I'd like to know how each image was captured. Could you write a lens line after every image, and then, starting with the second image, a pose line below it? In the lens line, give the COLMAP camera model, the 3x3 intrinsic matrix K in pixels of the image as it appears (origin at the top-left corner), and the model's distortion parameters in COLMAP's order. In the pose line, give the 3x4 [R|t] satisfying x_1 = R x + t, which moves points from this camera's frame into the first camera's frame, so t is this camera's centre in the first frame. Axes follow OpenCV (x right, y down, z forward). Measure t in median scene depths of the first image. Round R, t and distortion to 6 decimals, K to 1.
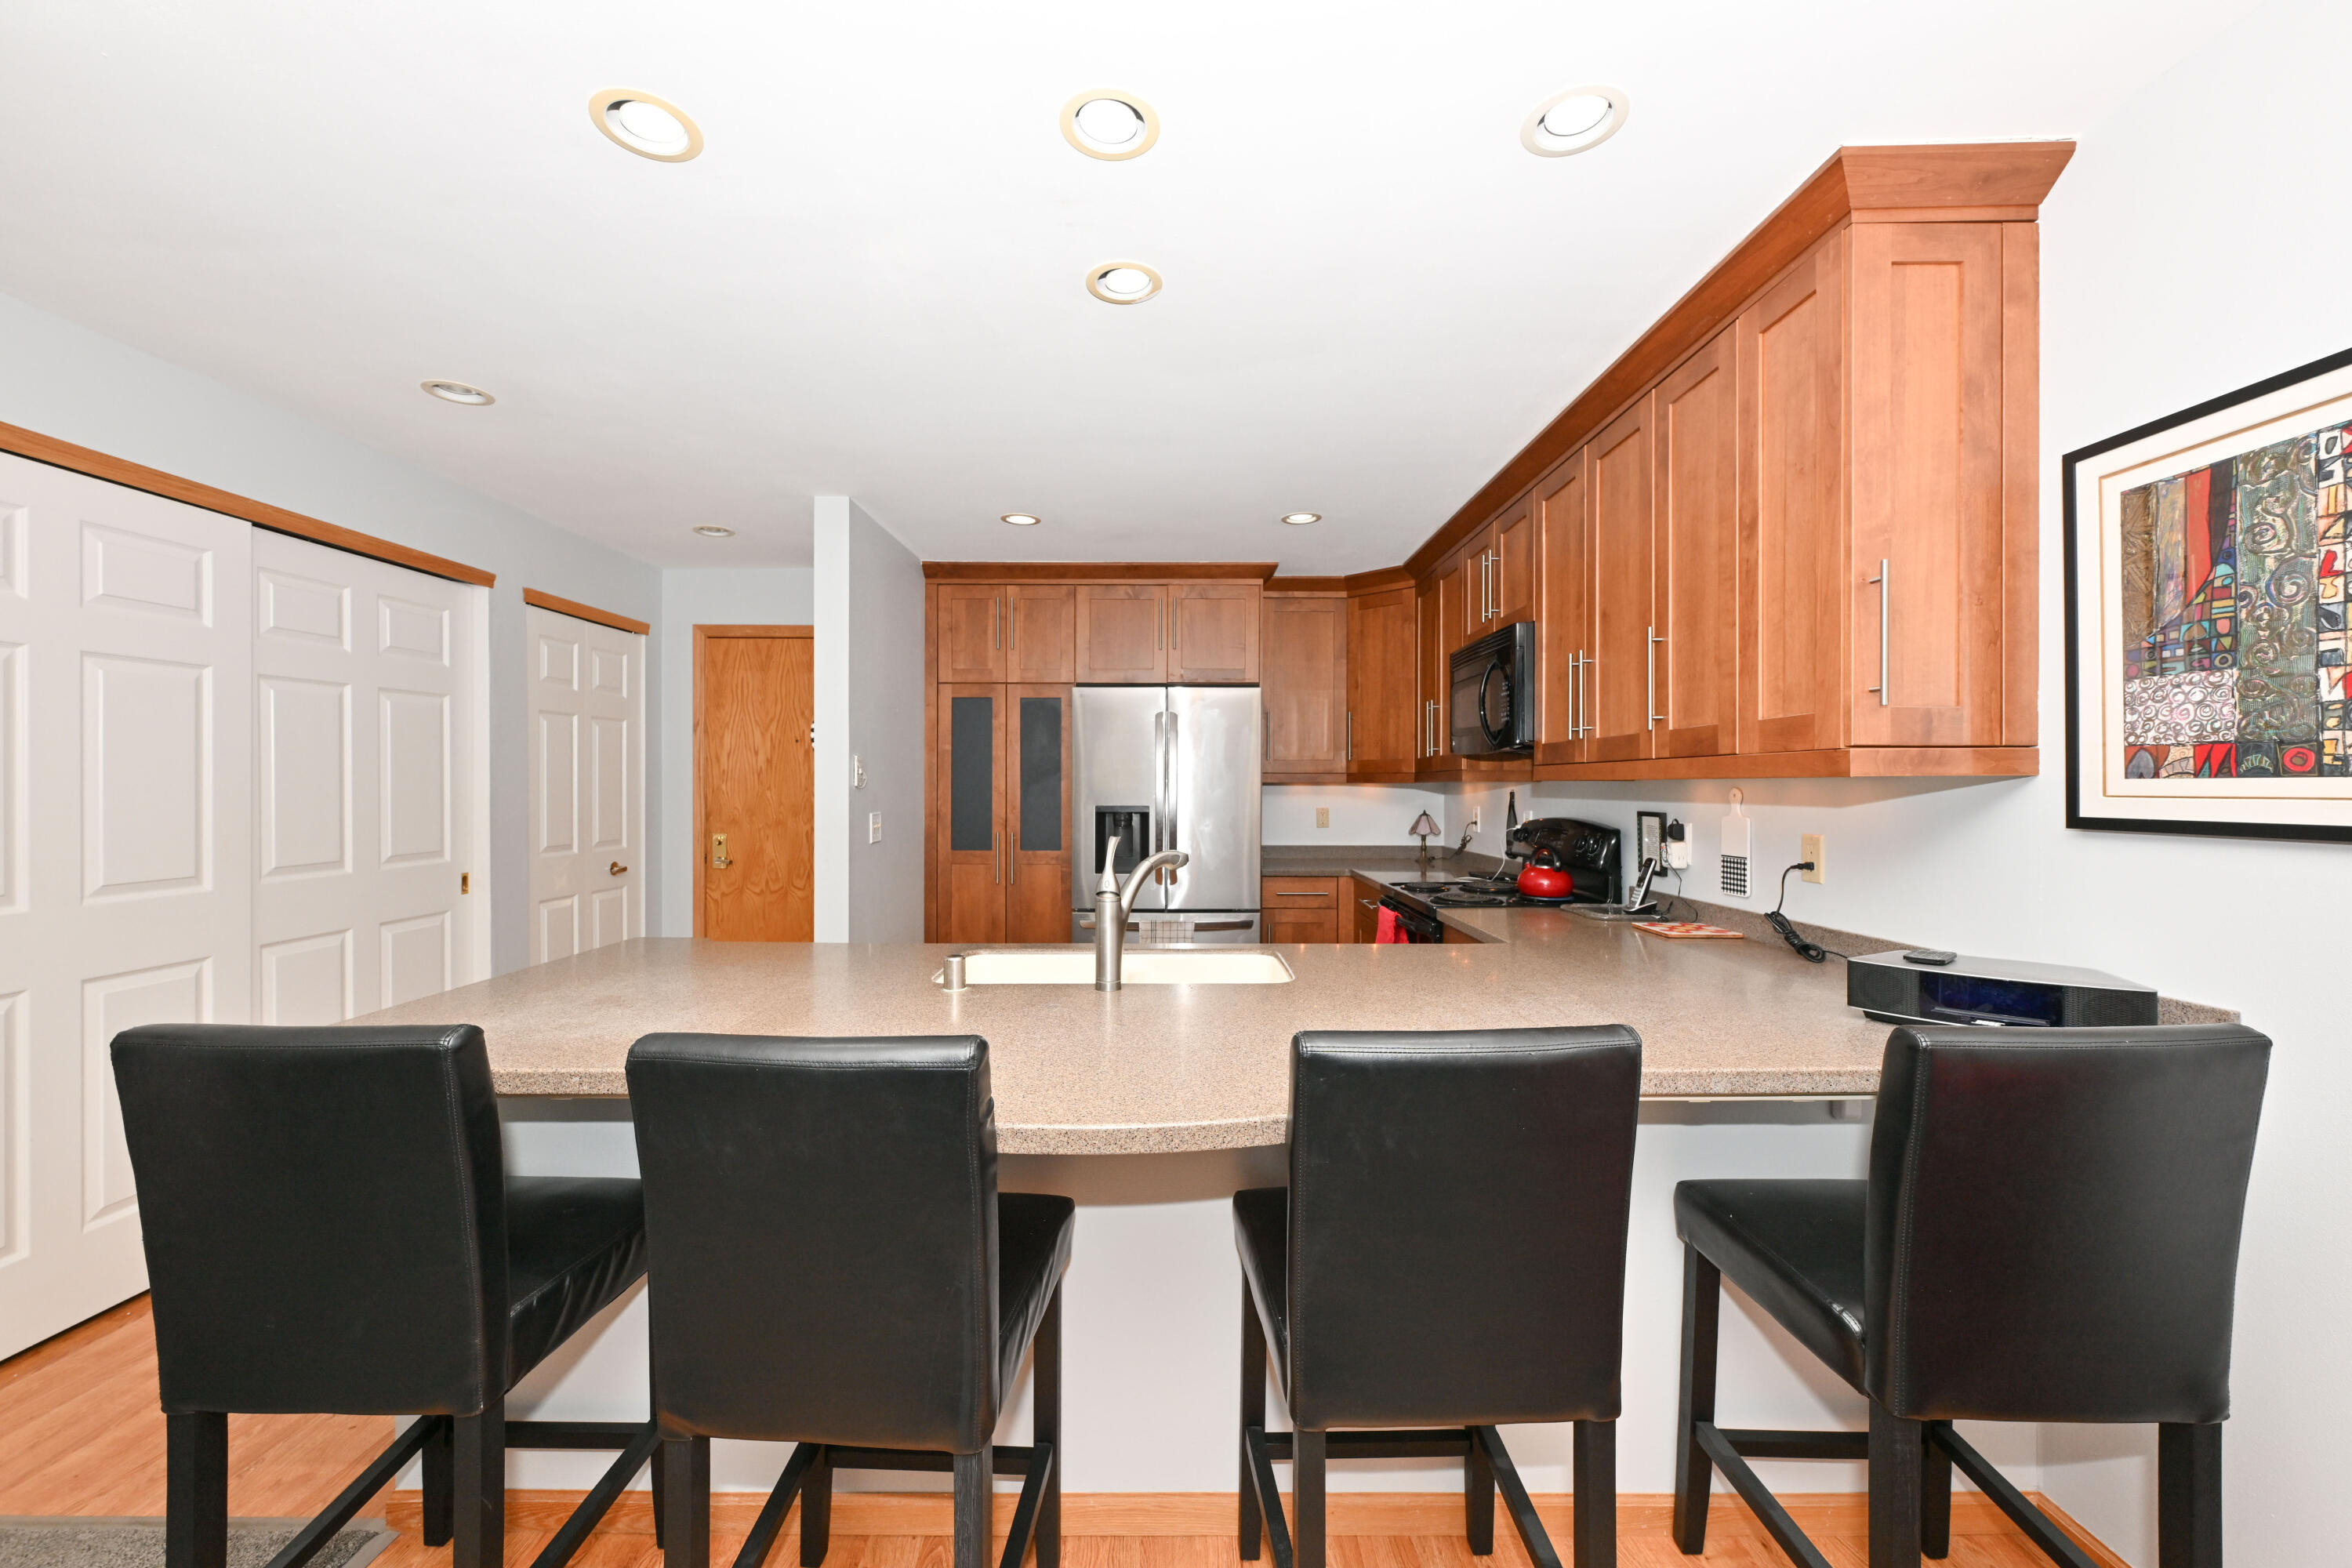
lens RADIAL K [[932.0, 0, 1173.3], [0, 932.0, 785.8], [0, 0, 1]] dist [0.000415, -0.000019]
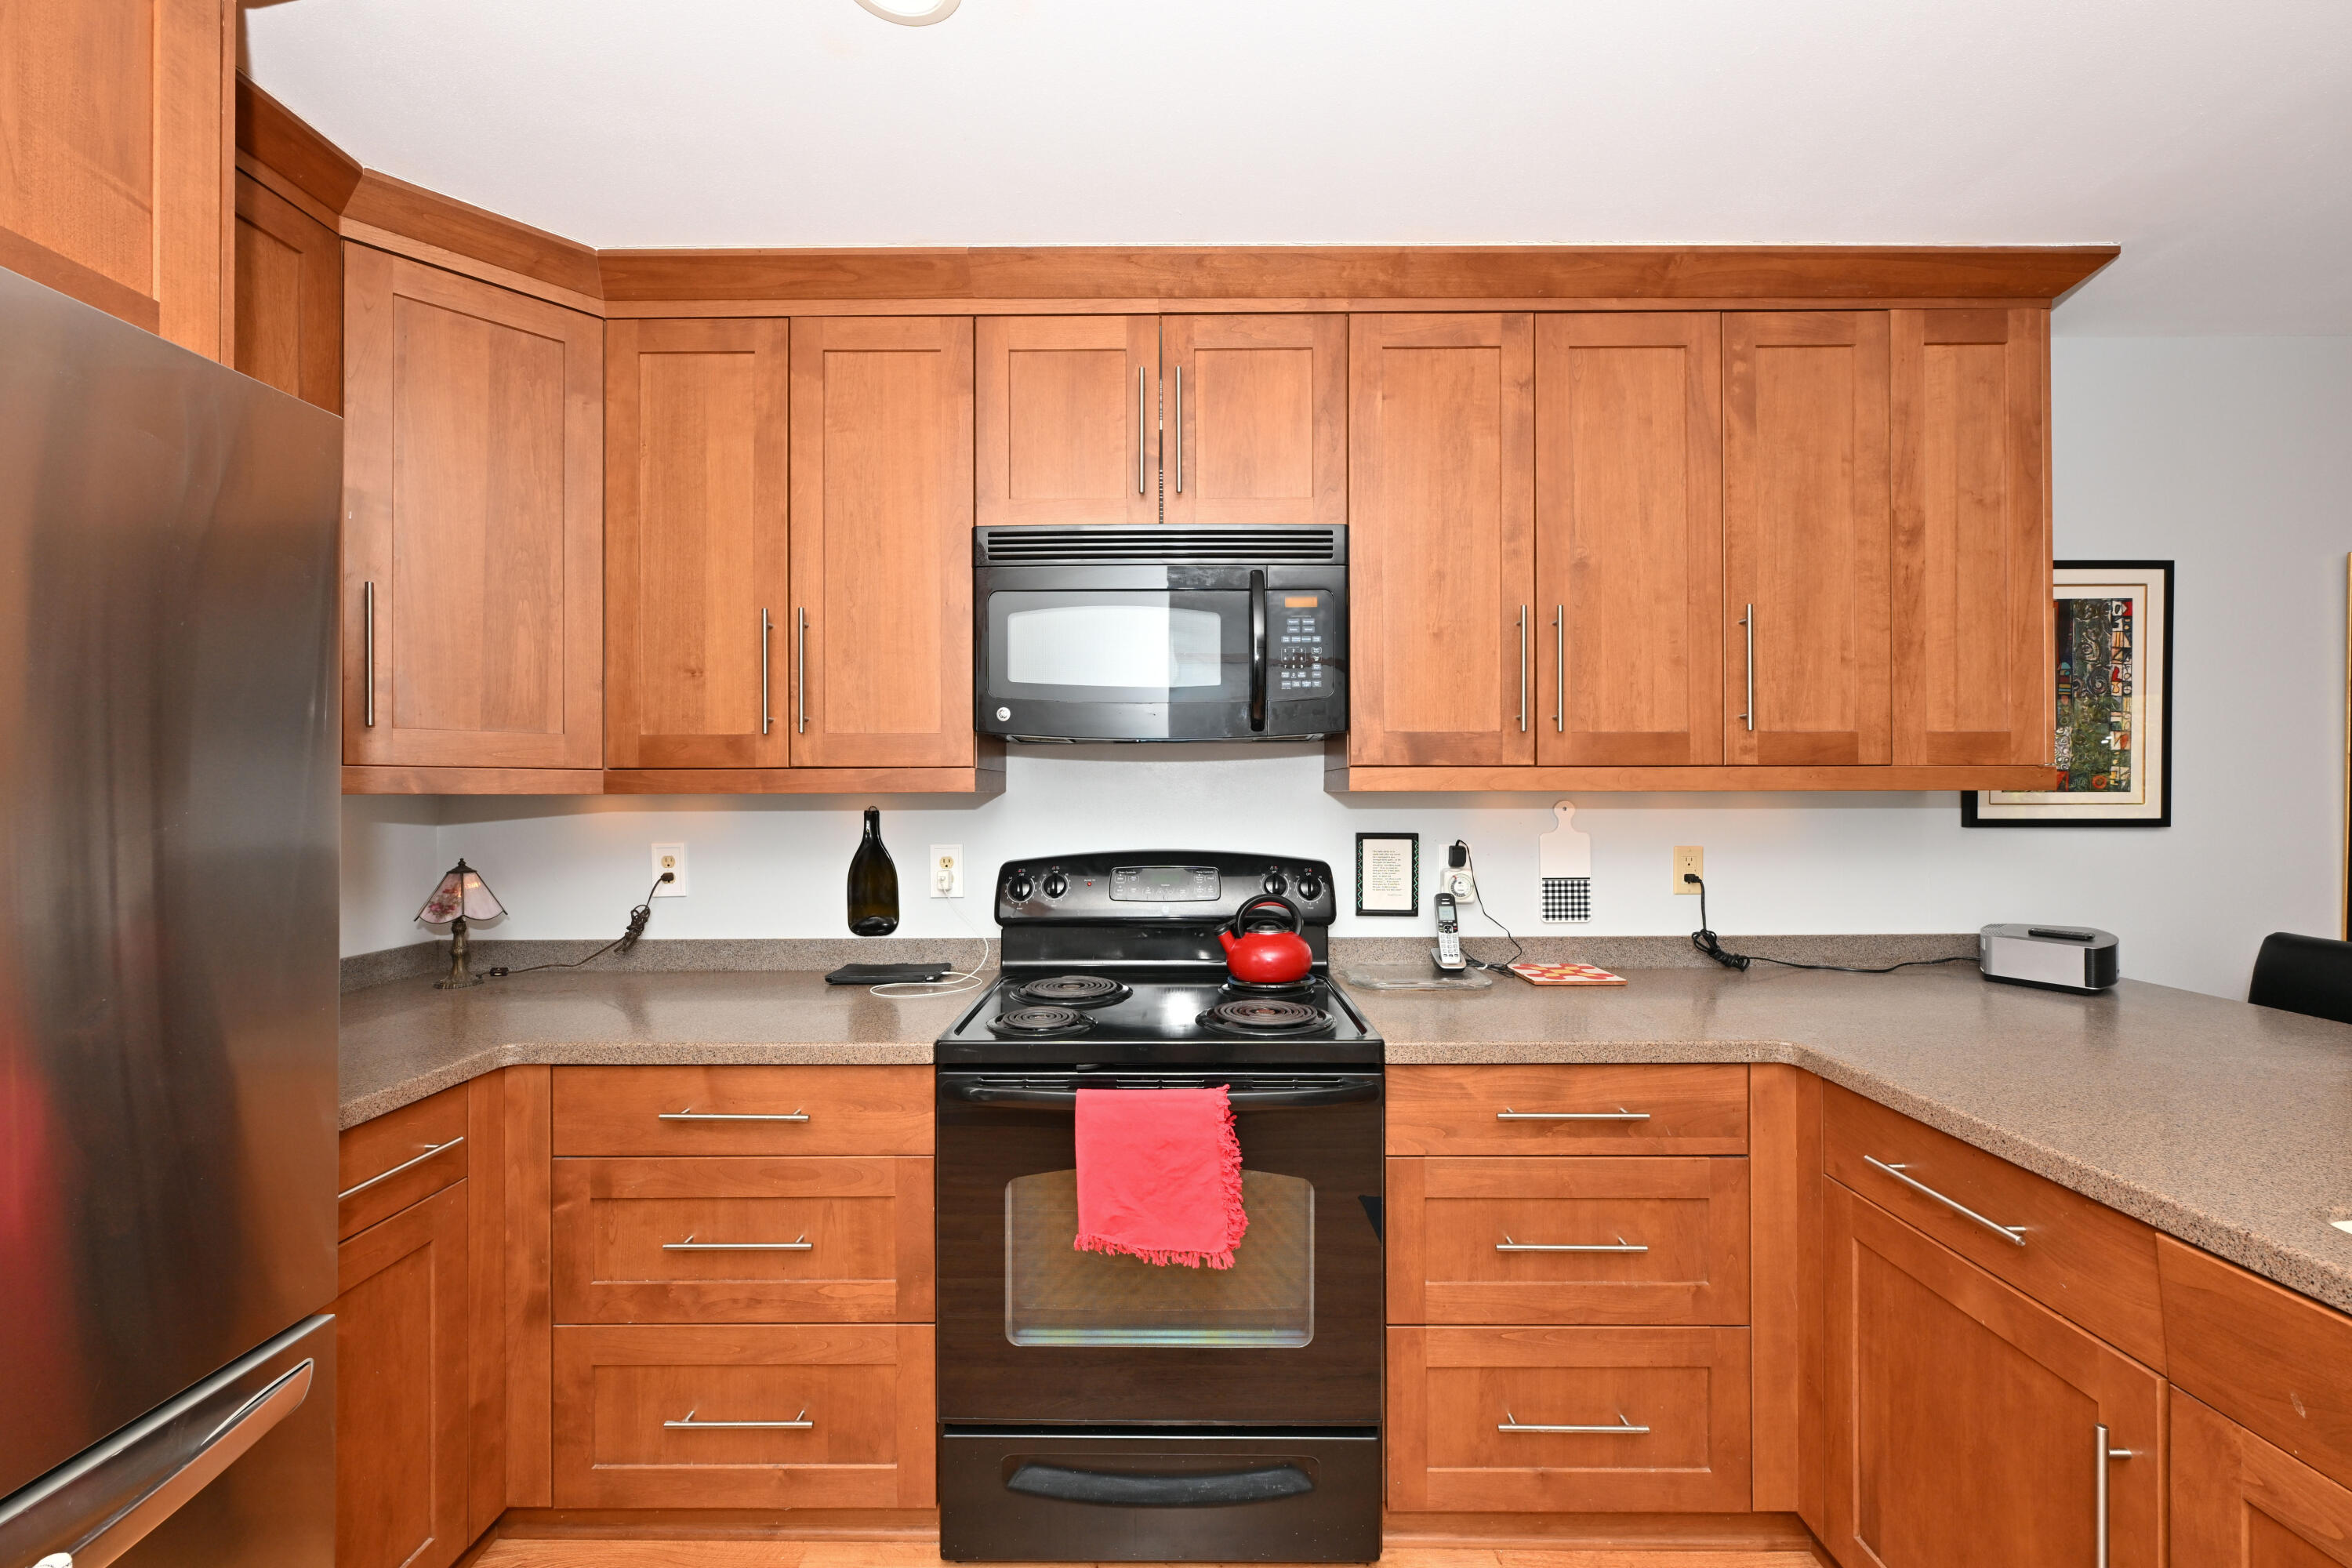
lens RADIAL K [[932.0, 0, 1175.2], [0, 932.0, 788.3], [0, 0, 1]] dist [0.000415, -0.000019]
pose [[0.003042, 0.004660, 0.999985, -0.371179], [0.001451, 0.999988, -0.004665, -0.007205], [-0.999994, 0.001465, 0.003035, 1.824321]]
